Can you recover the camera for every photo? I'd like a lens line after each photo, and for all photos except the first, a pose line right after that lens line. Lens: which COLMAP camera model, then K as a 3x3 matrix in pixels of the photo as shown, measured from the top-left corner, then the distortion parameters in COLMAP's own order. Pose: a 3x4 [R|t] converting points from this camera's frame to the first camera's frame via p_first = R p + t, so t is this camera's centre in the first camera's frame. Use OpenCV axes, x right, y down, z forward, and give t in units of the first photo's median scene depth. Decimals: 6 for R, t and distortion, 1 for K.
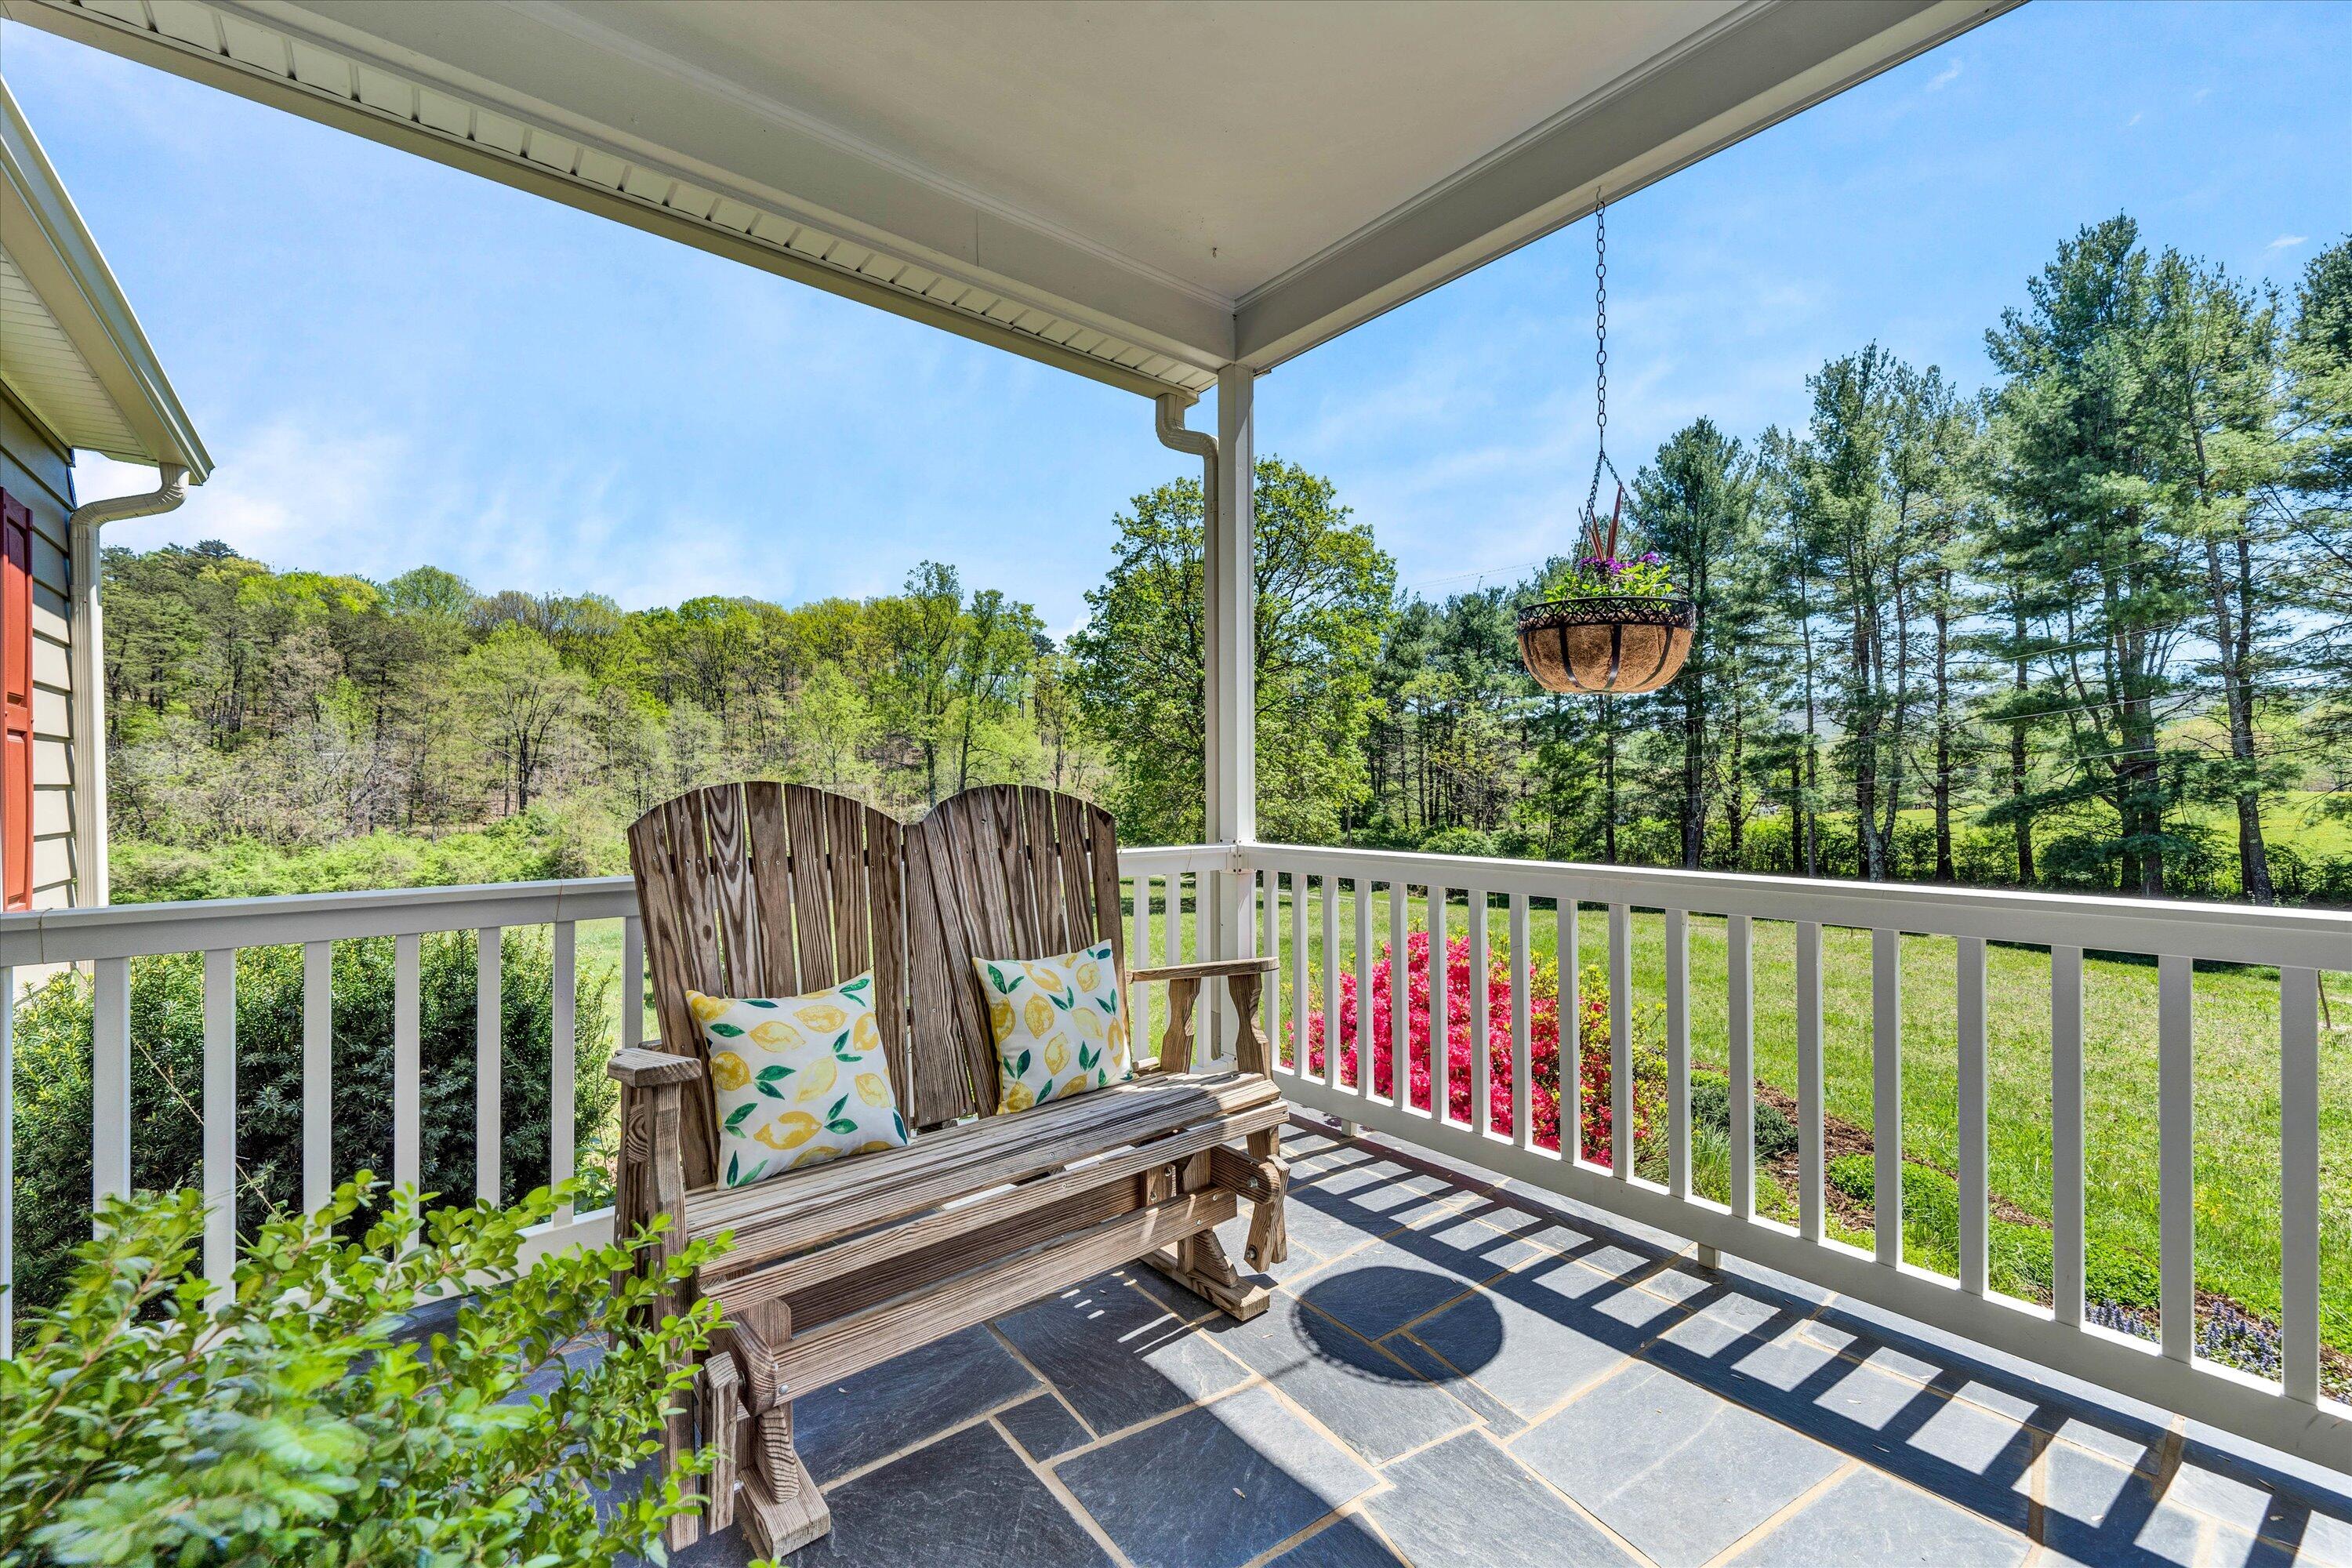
lens RADIAL K [[929.8, 0, 1176.0], [0, 929.8, 784.0], [0, 0, 1]] dist [0.001135, -0.004017]
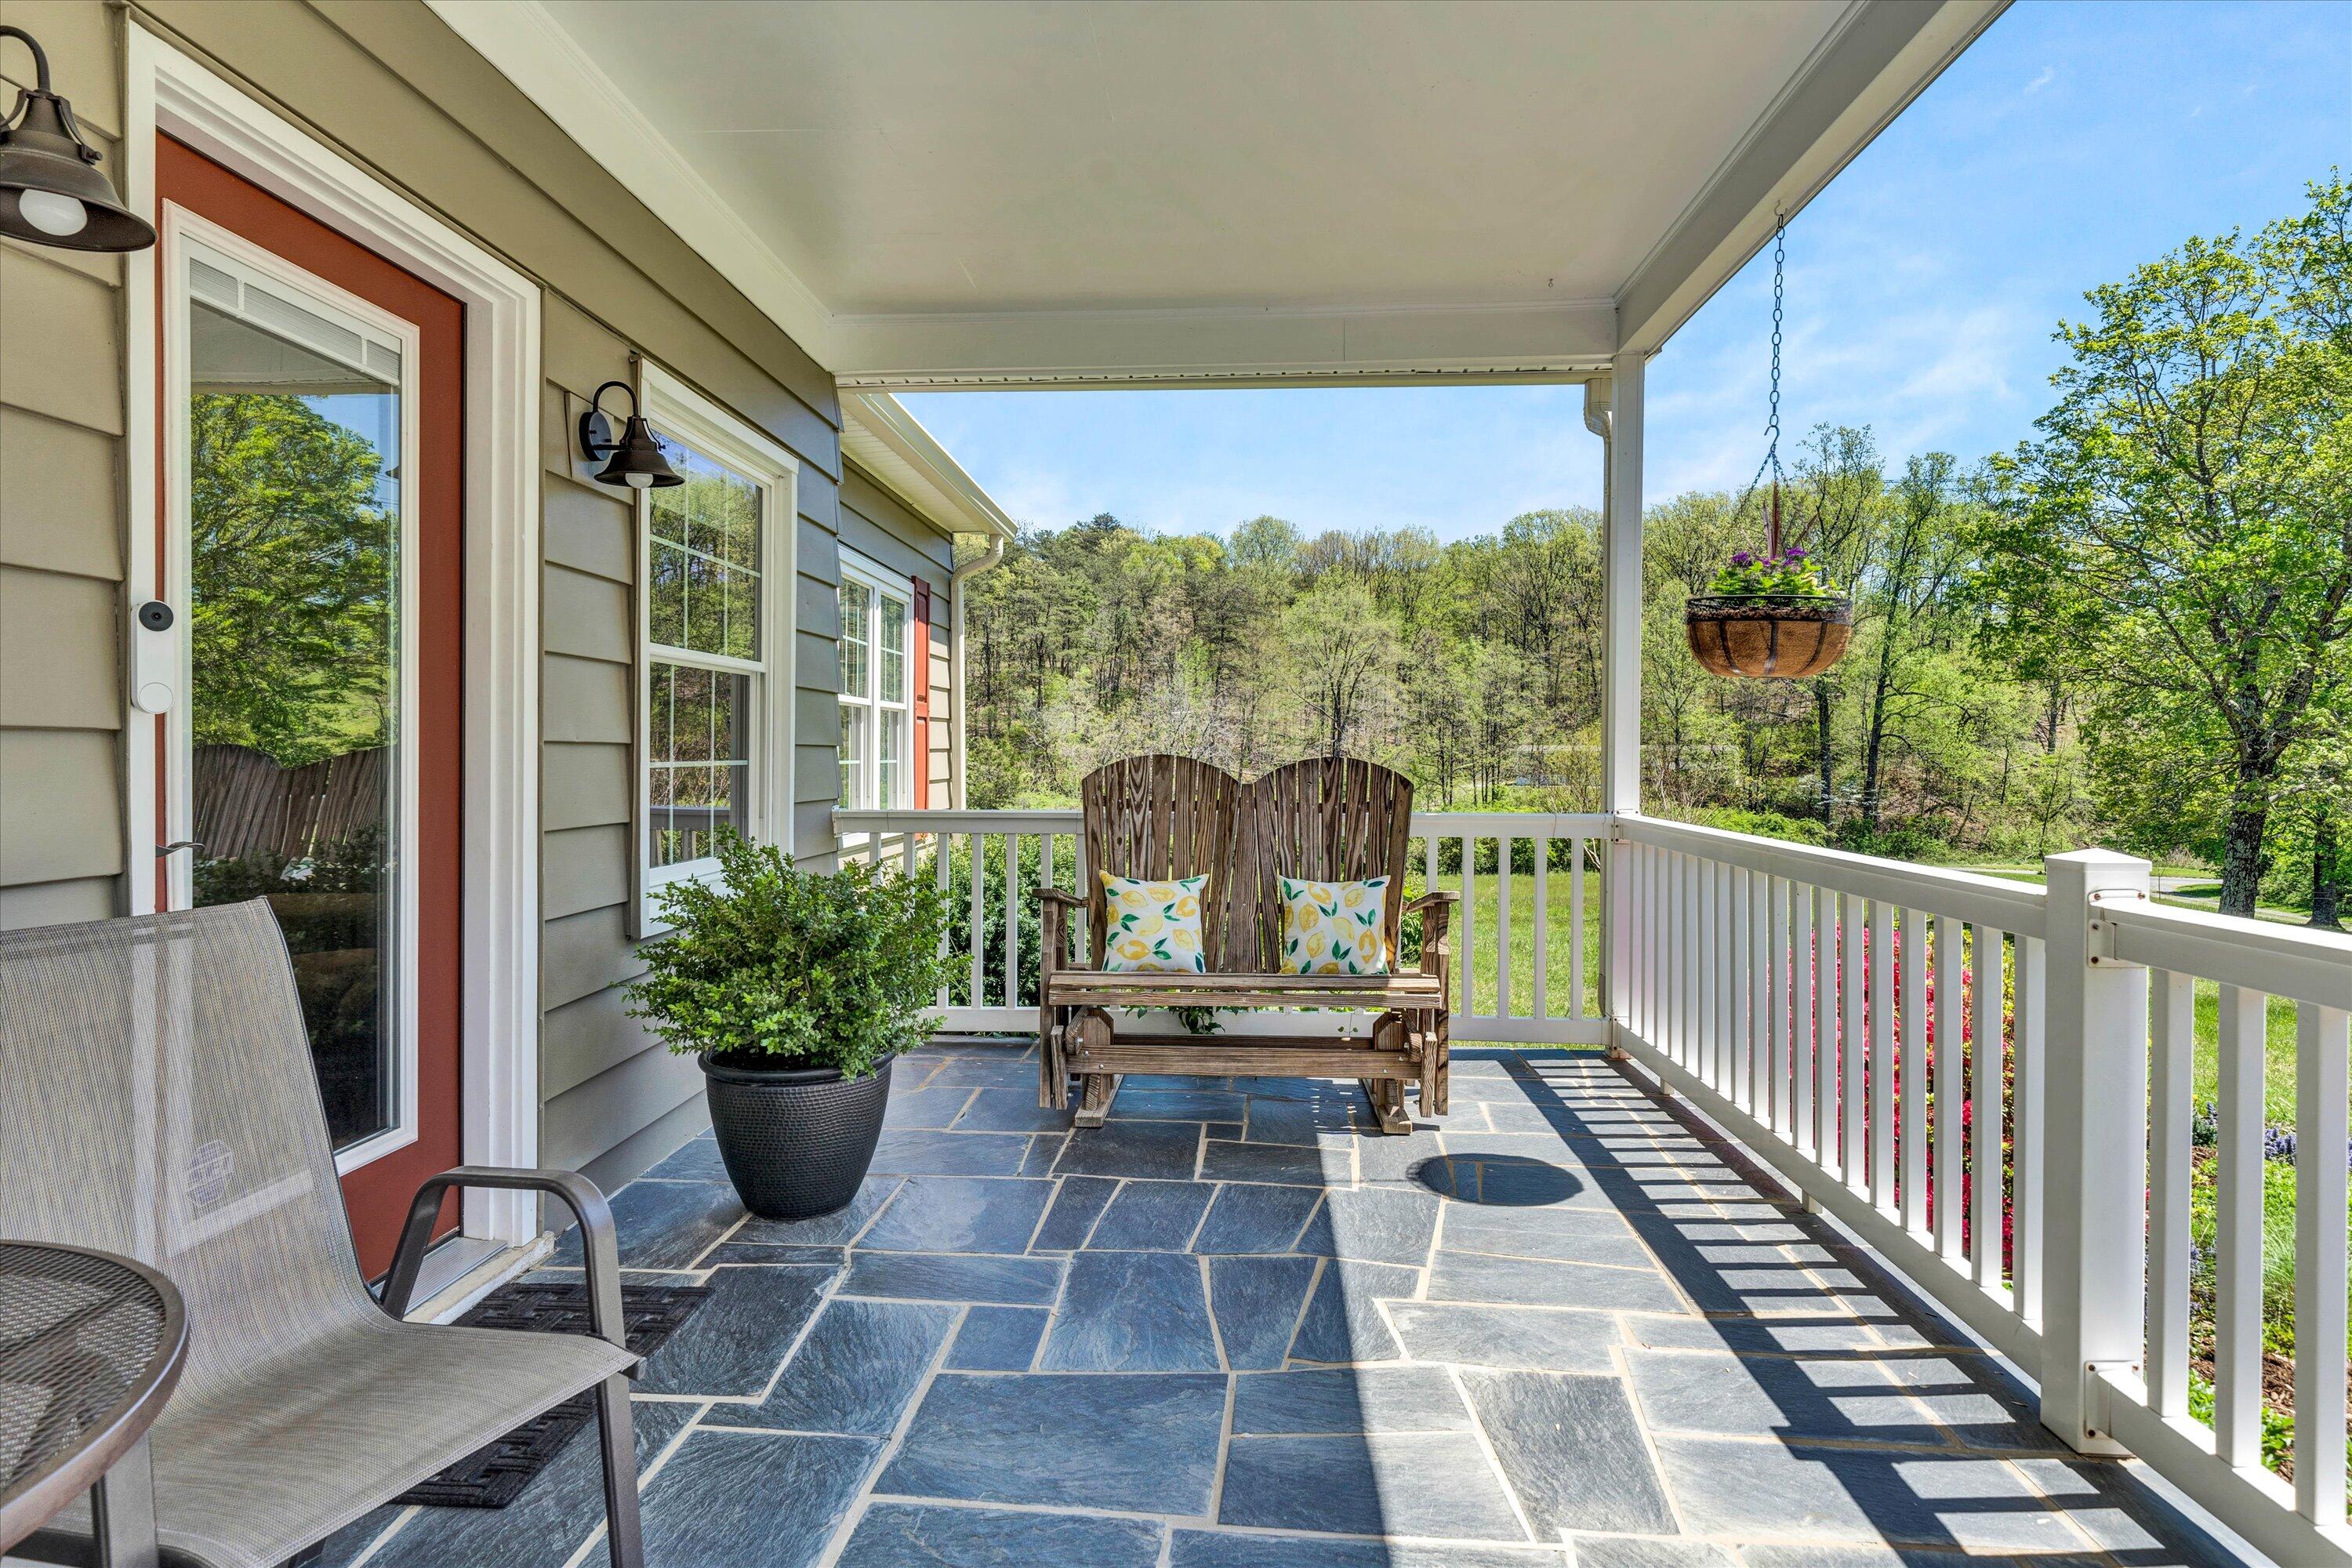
lens RADIAL K [[1243.4, 0, 1180.1], [0, 1243.4, 758.8], [0, 0, 1]] dist [0.031248, 0.000125]
pose [[0.733986, 0.013320, -0.679034, 0.022573], [-0.004716, 0.999884, 0.014516, -0.000589], [0.679148, -0.007453, 0.733964, -0.012434]]
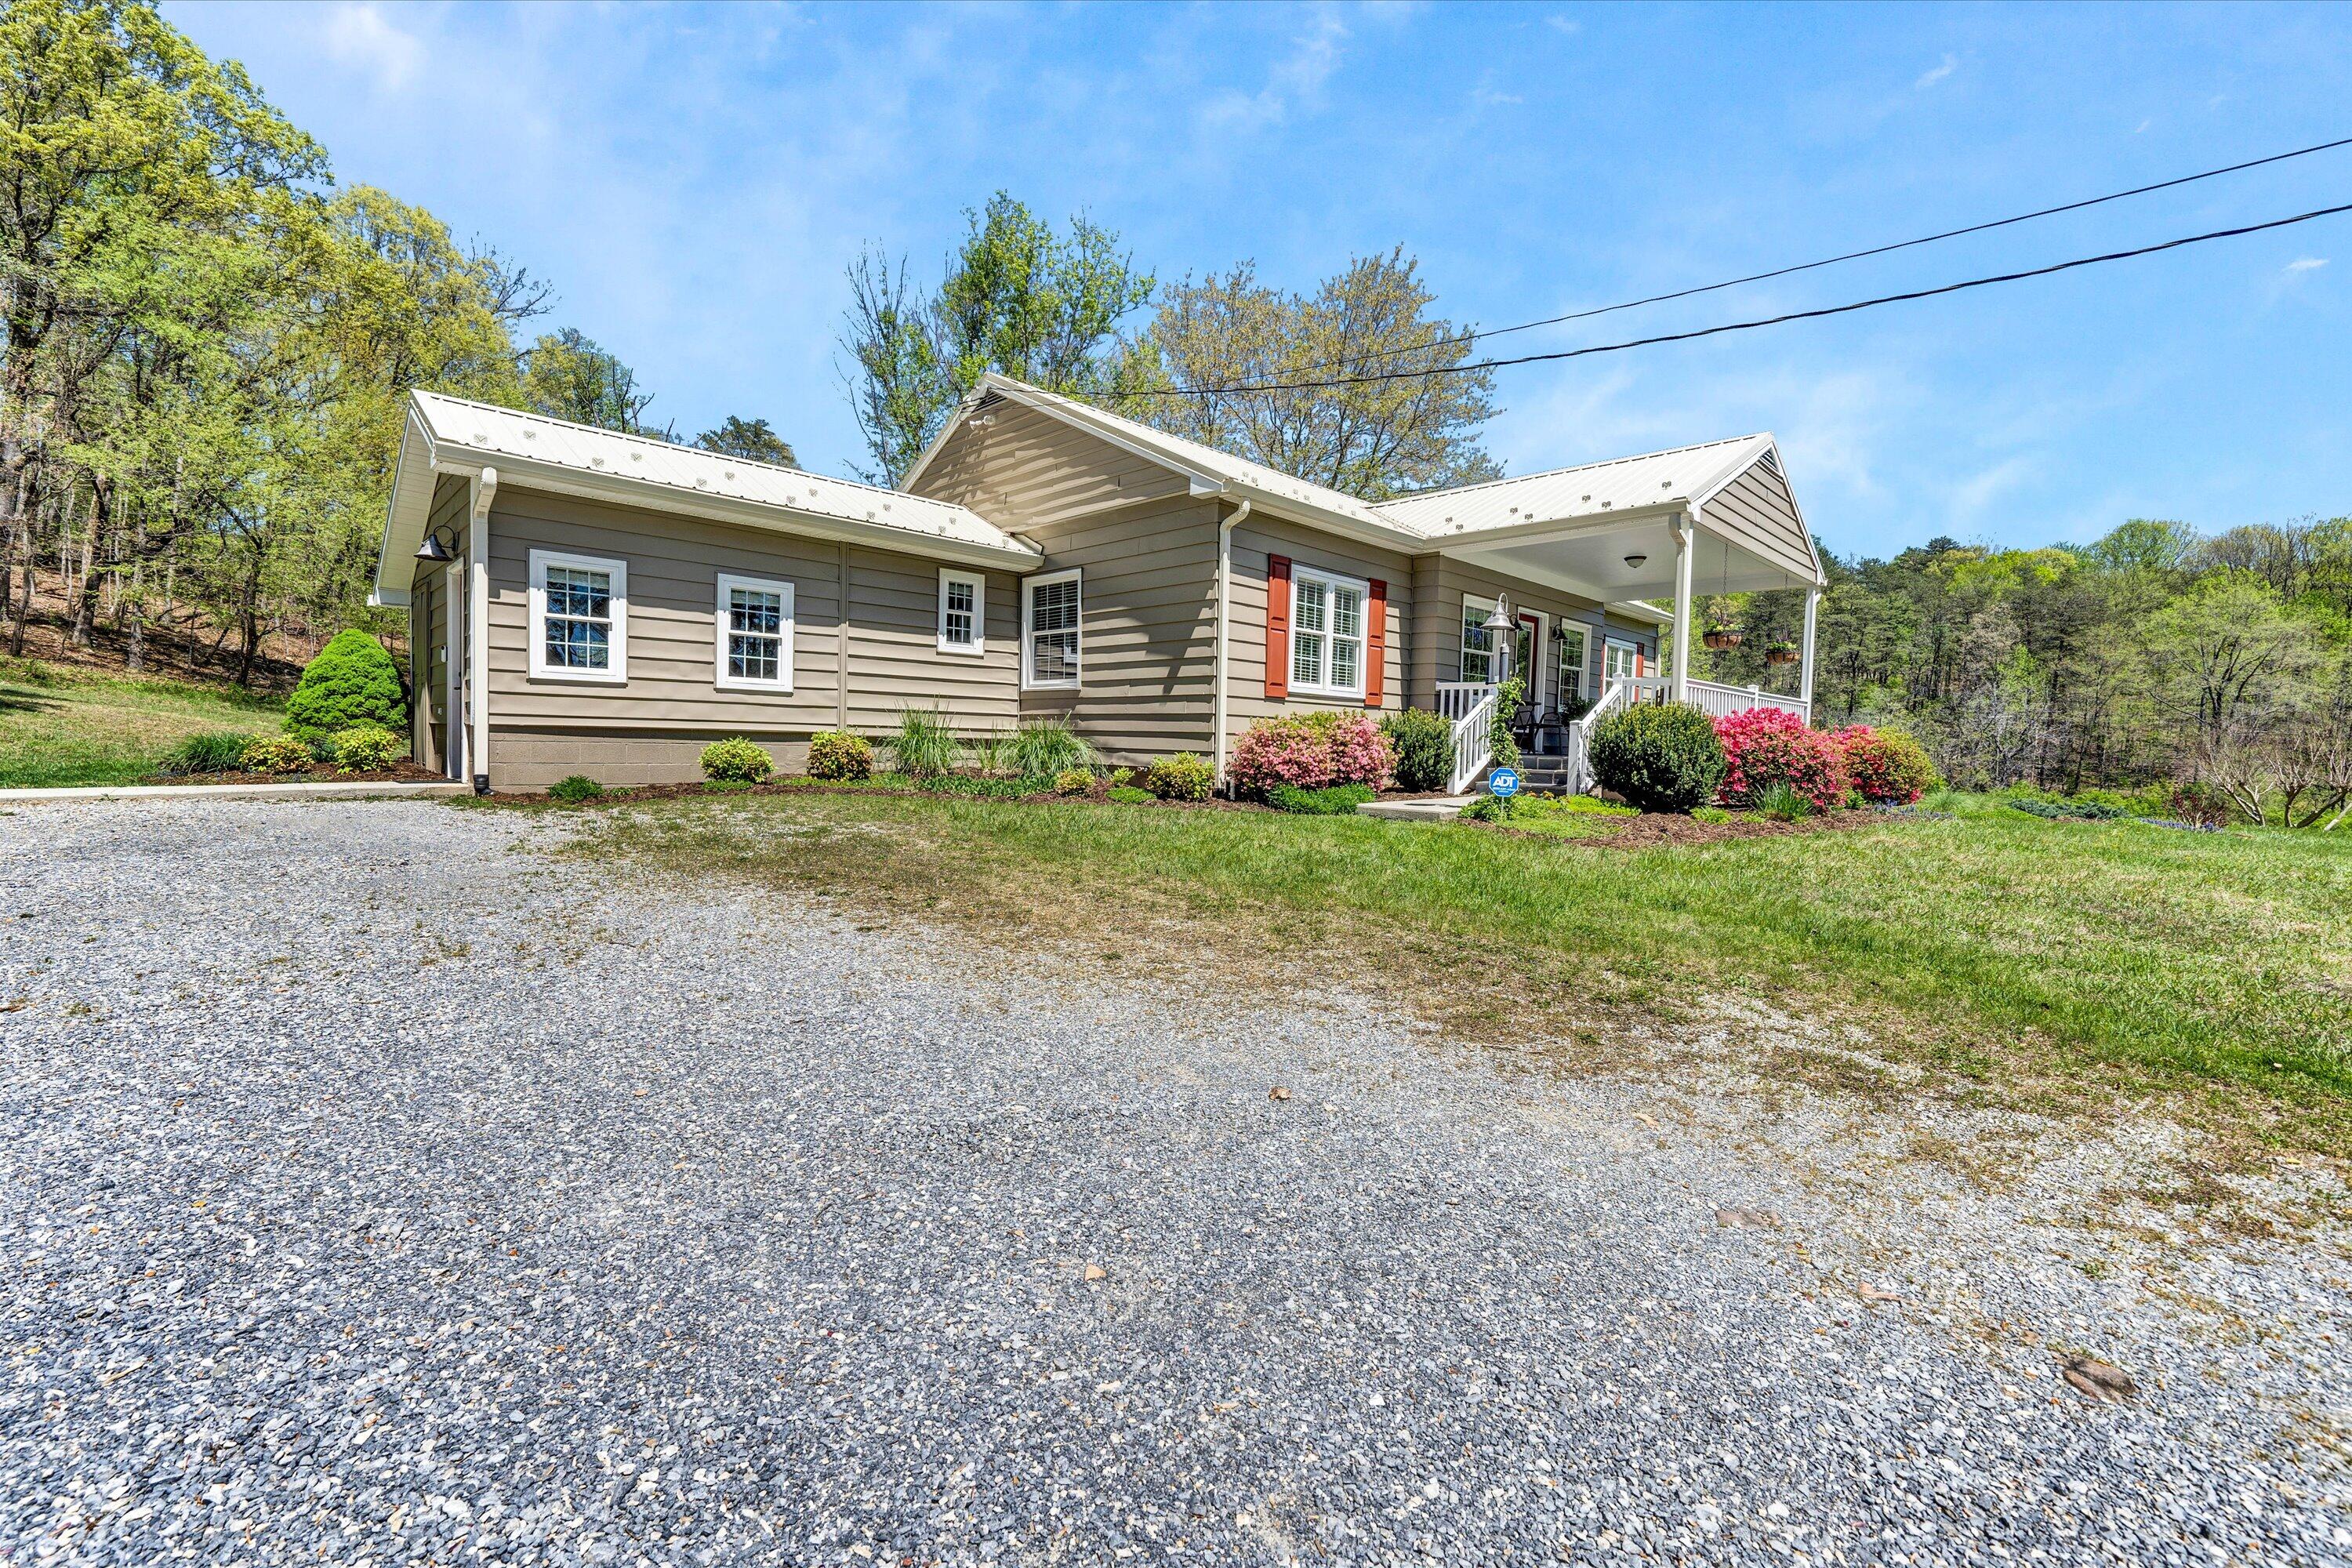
lens RADIAL K [[957.2, 0, 1176.0], [0, 957.2, 784.0], [0, 0, 1]] dist [0.000306, -0.000010]
pose [[0.078951, 0.053124, -0.995462, 0.171647], [-0.022665, 0.998417, 0.051484, 0.012361], [0.996621, 0.018497, 0.080030, -0.087619]]
